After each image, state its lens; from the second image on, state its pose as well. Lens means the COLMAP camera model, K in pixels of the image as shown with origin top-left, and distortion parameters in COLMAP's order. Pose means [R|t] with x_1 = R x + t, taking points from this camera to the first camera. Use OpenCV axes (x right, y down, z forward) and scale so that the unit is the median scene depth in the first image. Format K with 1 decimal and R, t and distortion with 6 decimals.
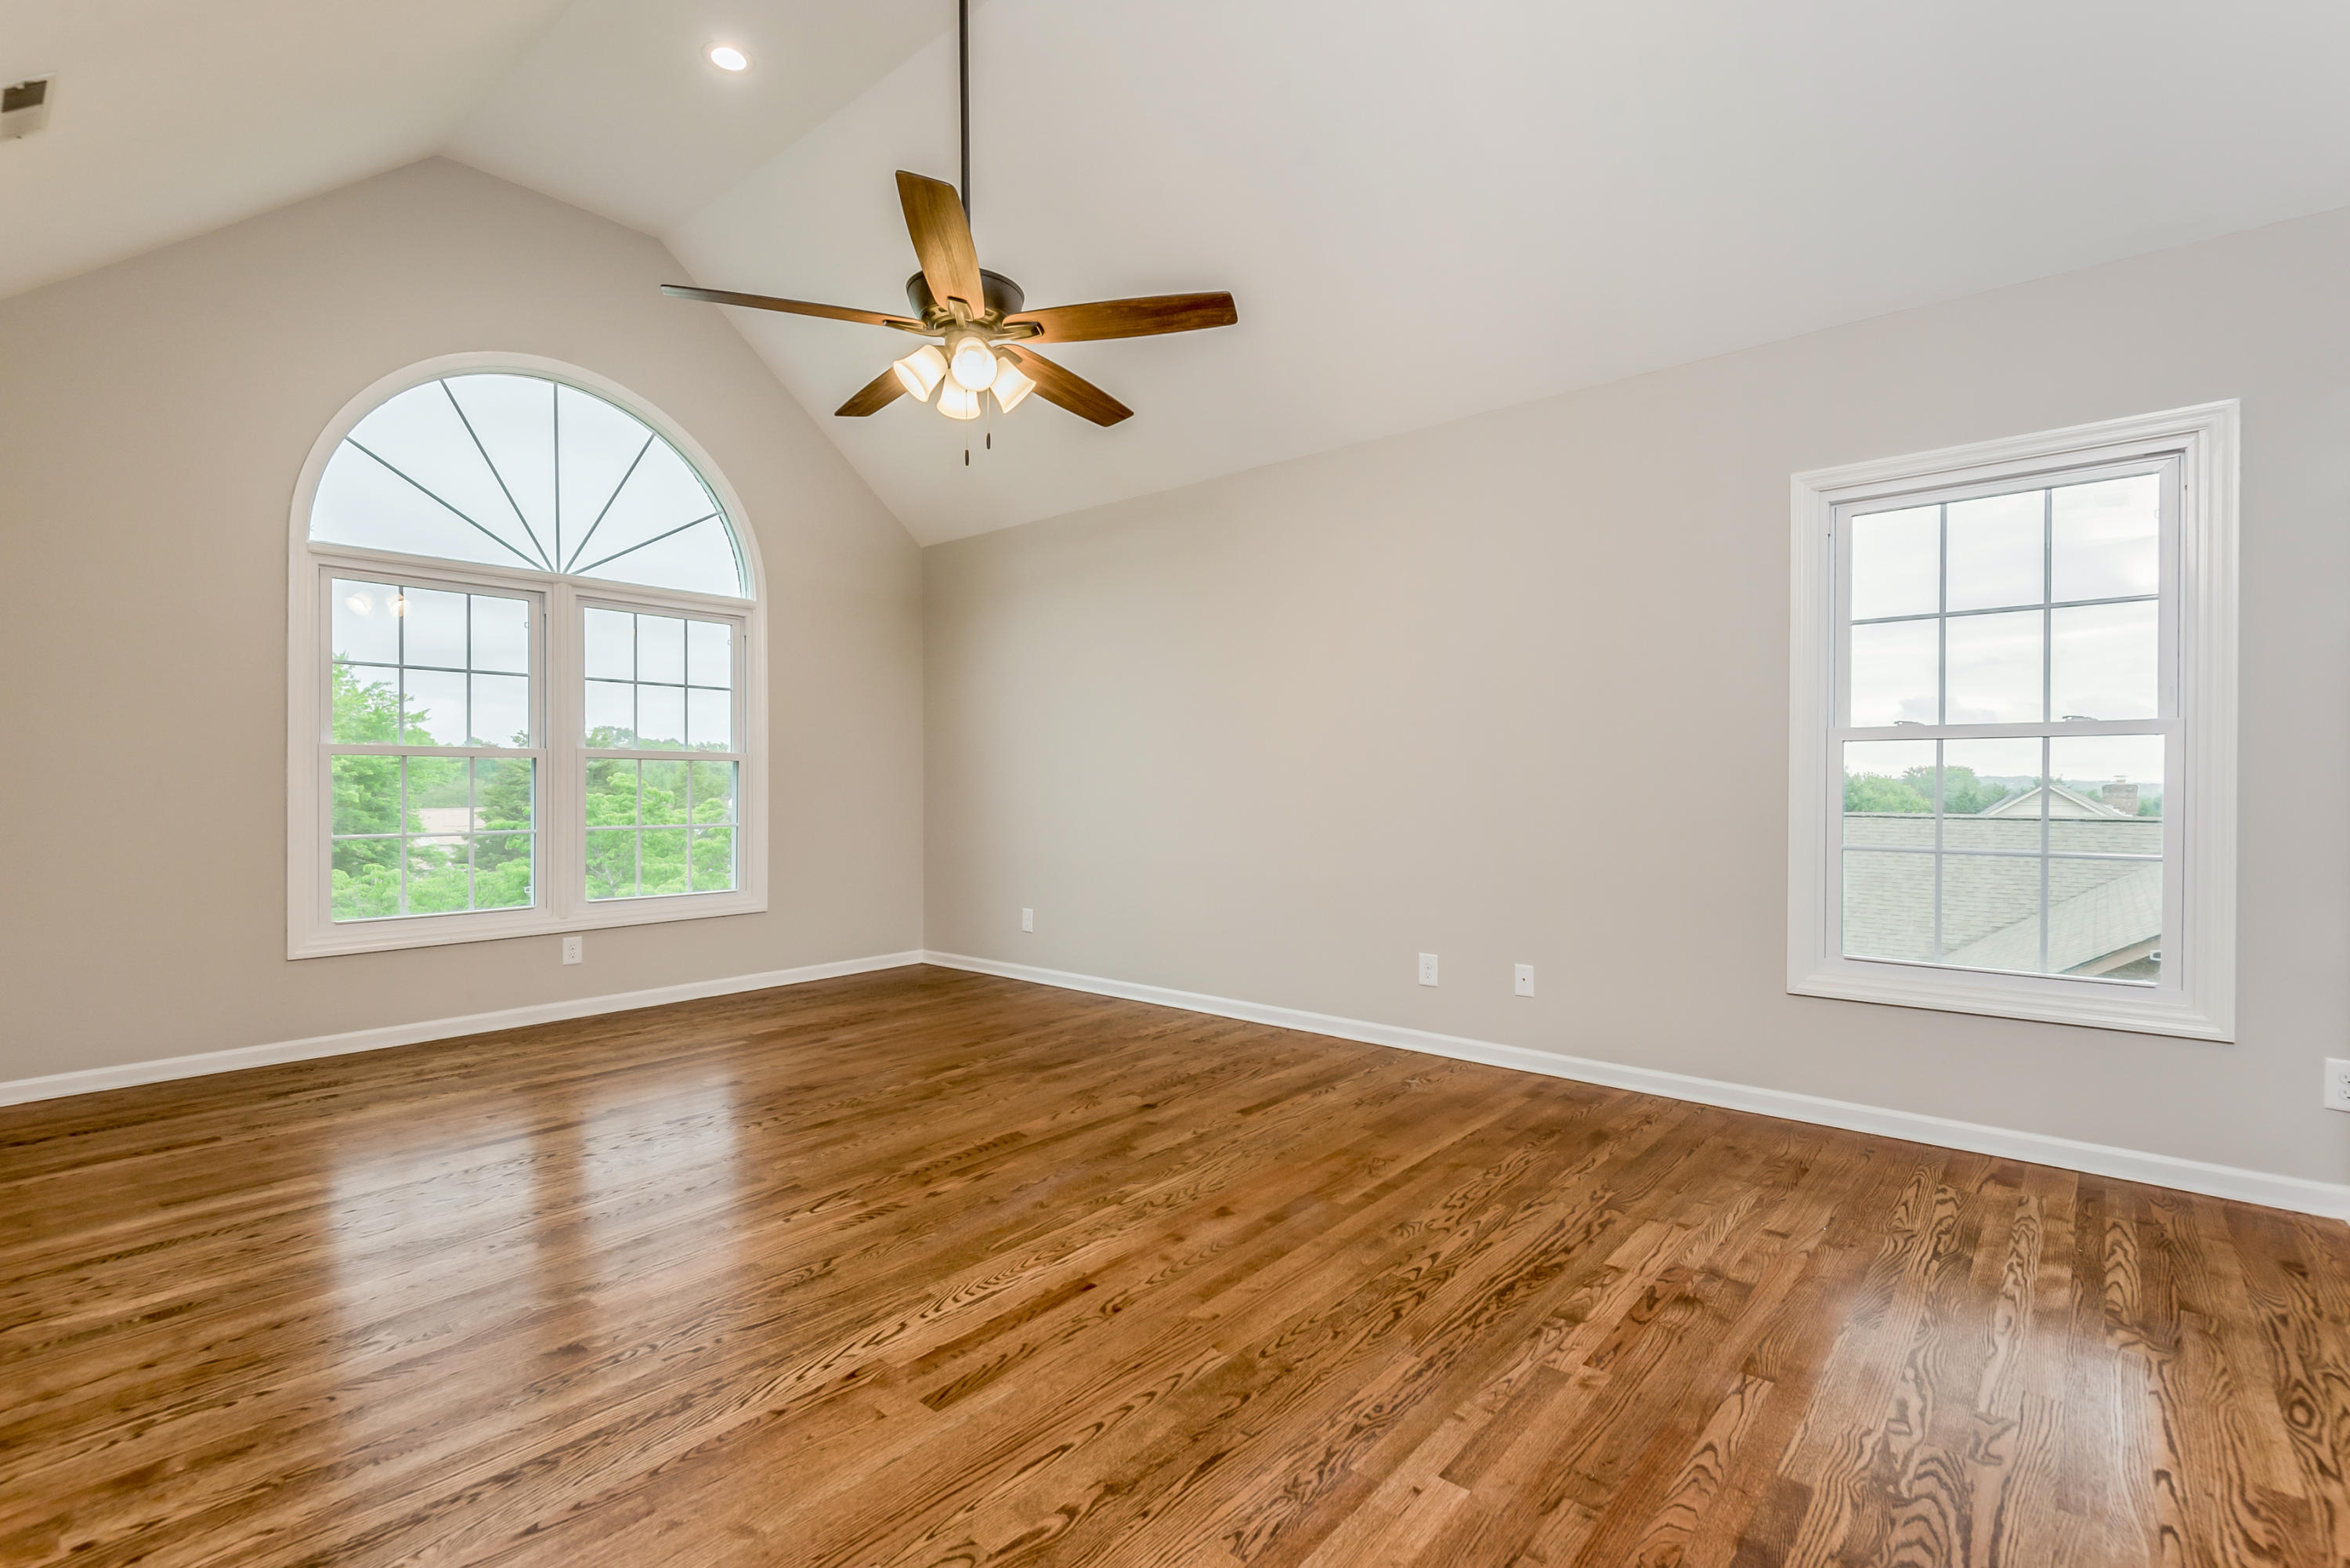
lens RADIAL K [[1071.6, 0, 1174.1], [0, 1071.6, 789.2], [0, 0, 1]] dist [0.023906, -0.006331]
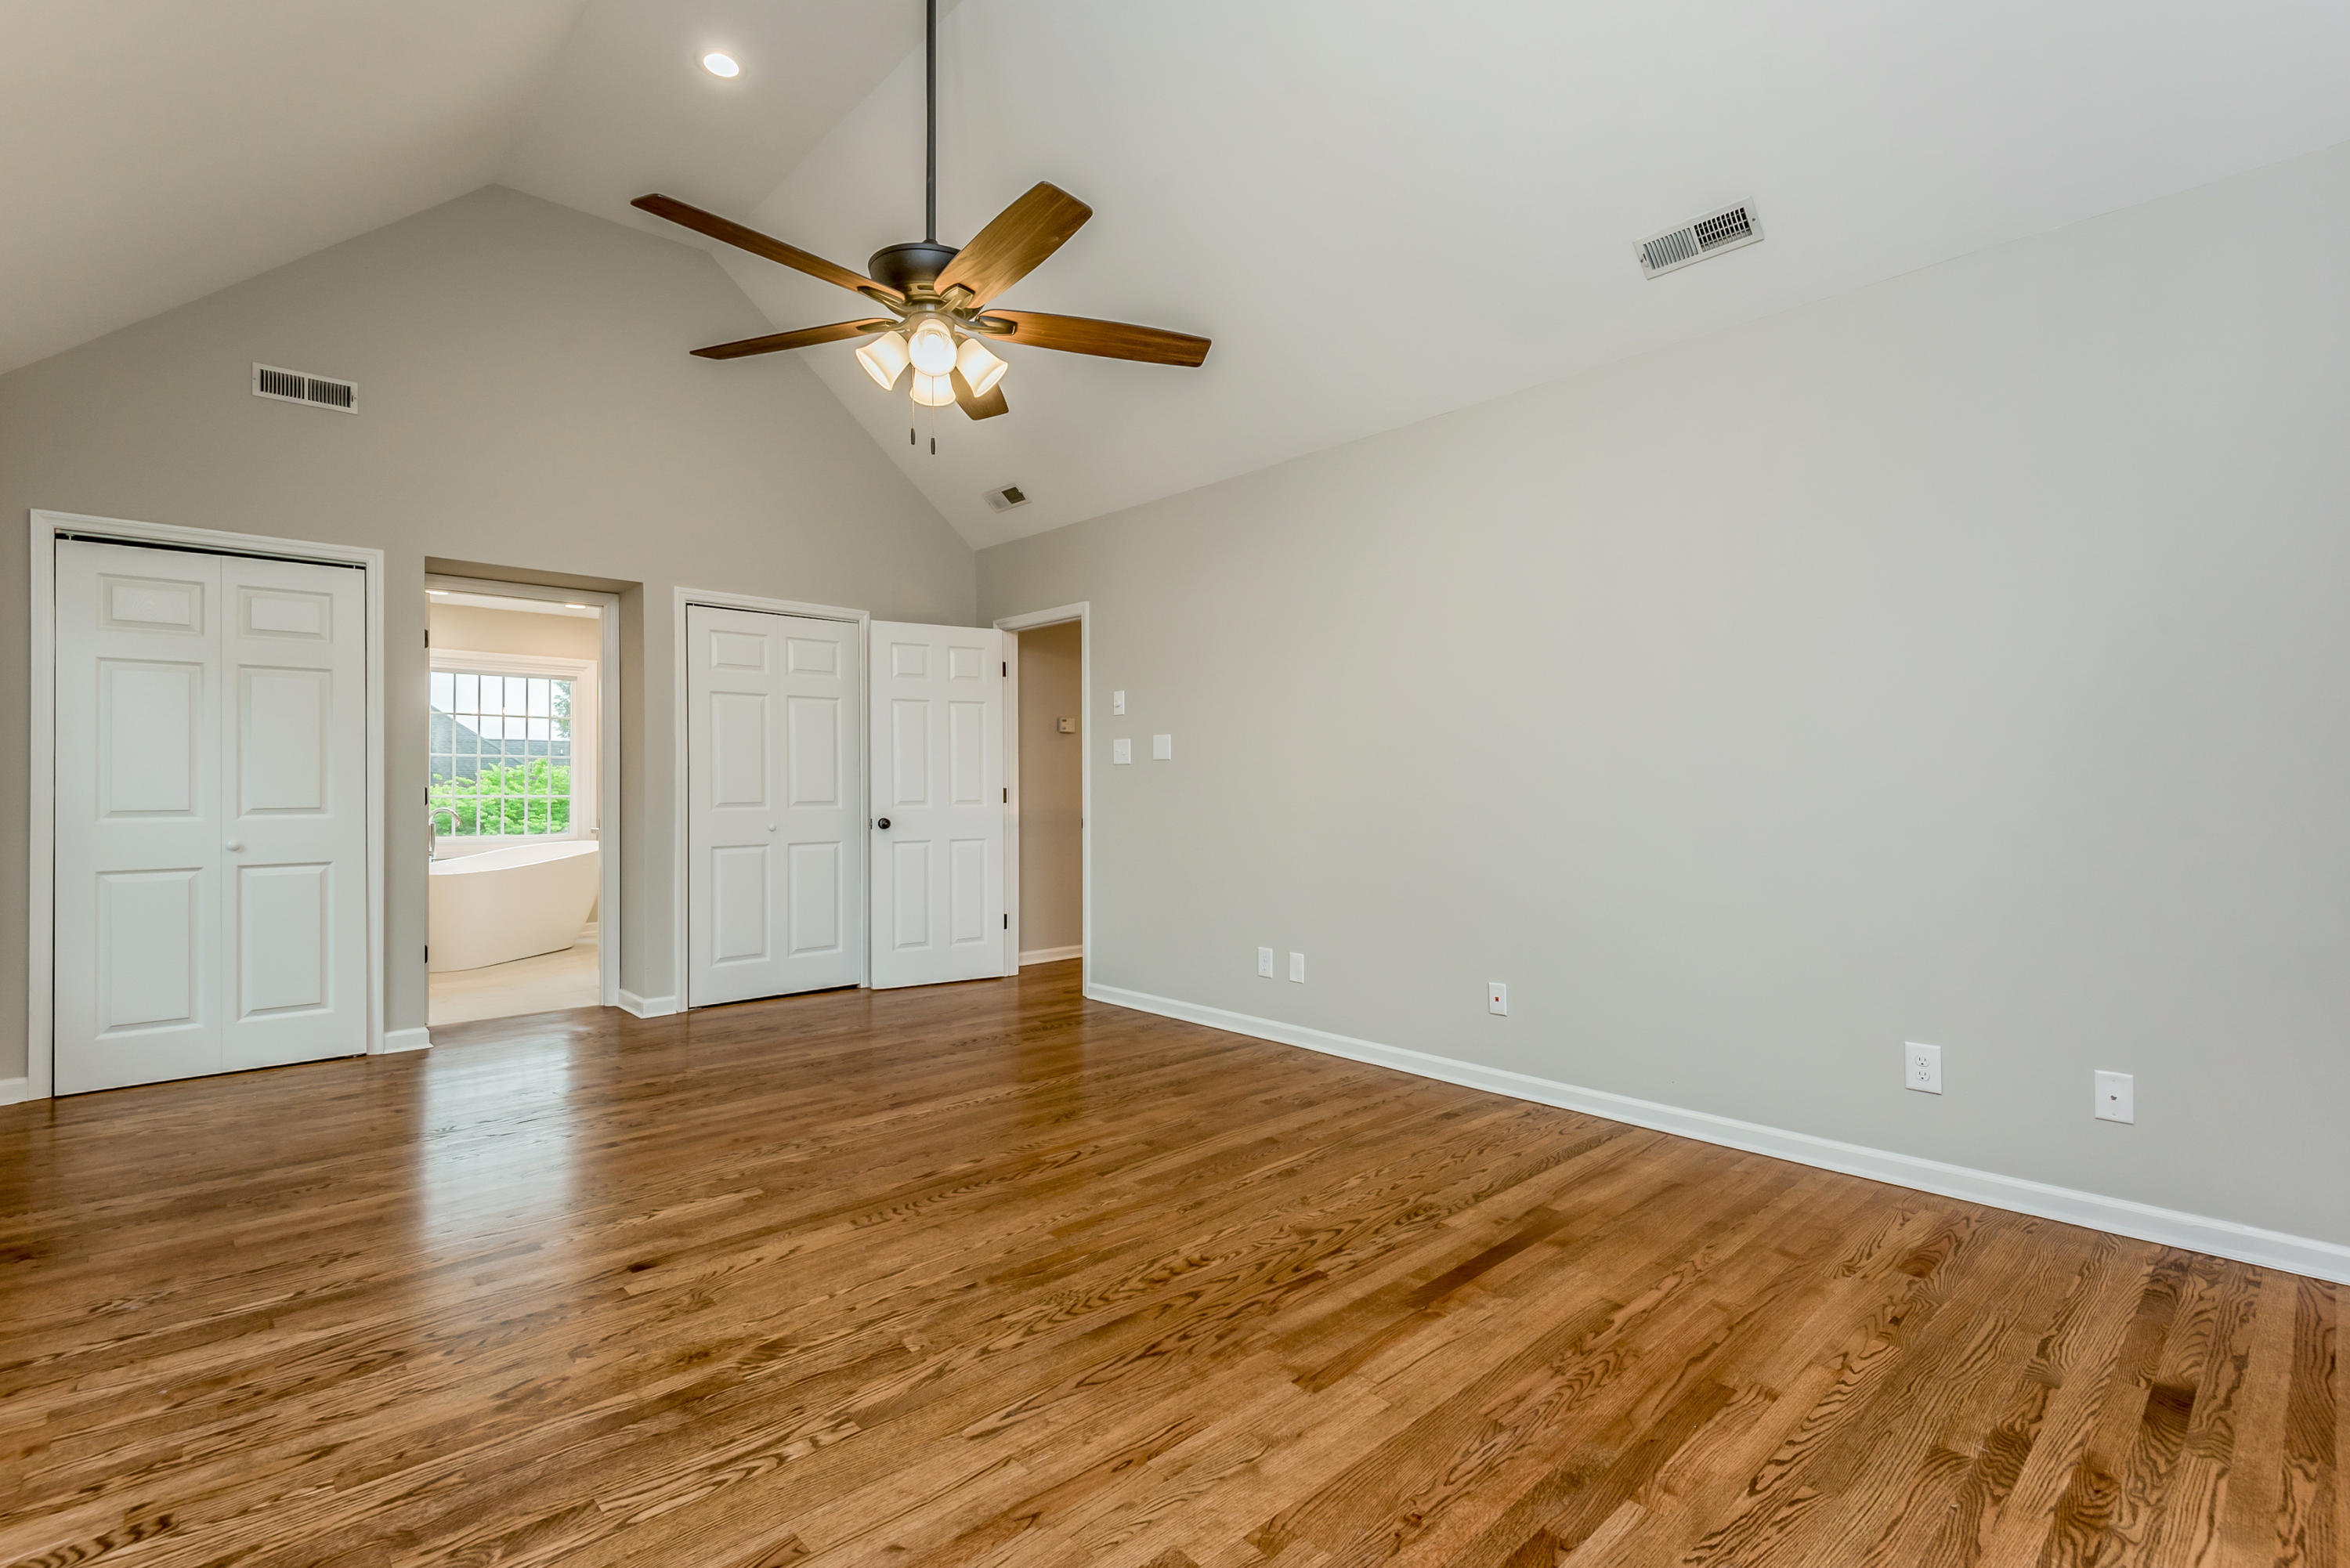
lens RADIAL K [[1071.6, 0, 1176.7], [0, 1071.6, 786.3], [0, 0, 1]] dist [0.023906, -0.006331]
pose [[-0.993485, 0.007291, 0.113725, -0.502209], [0.007050, 0.999972, -0.002524, -0.004246], [-0.113741, -0.001706, -0.993509, 1.872672]]
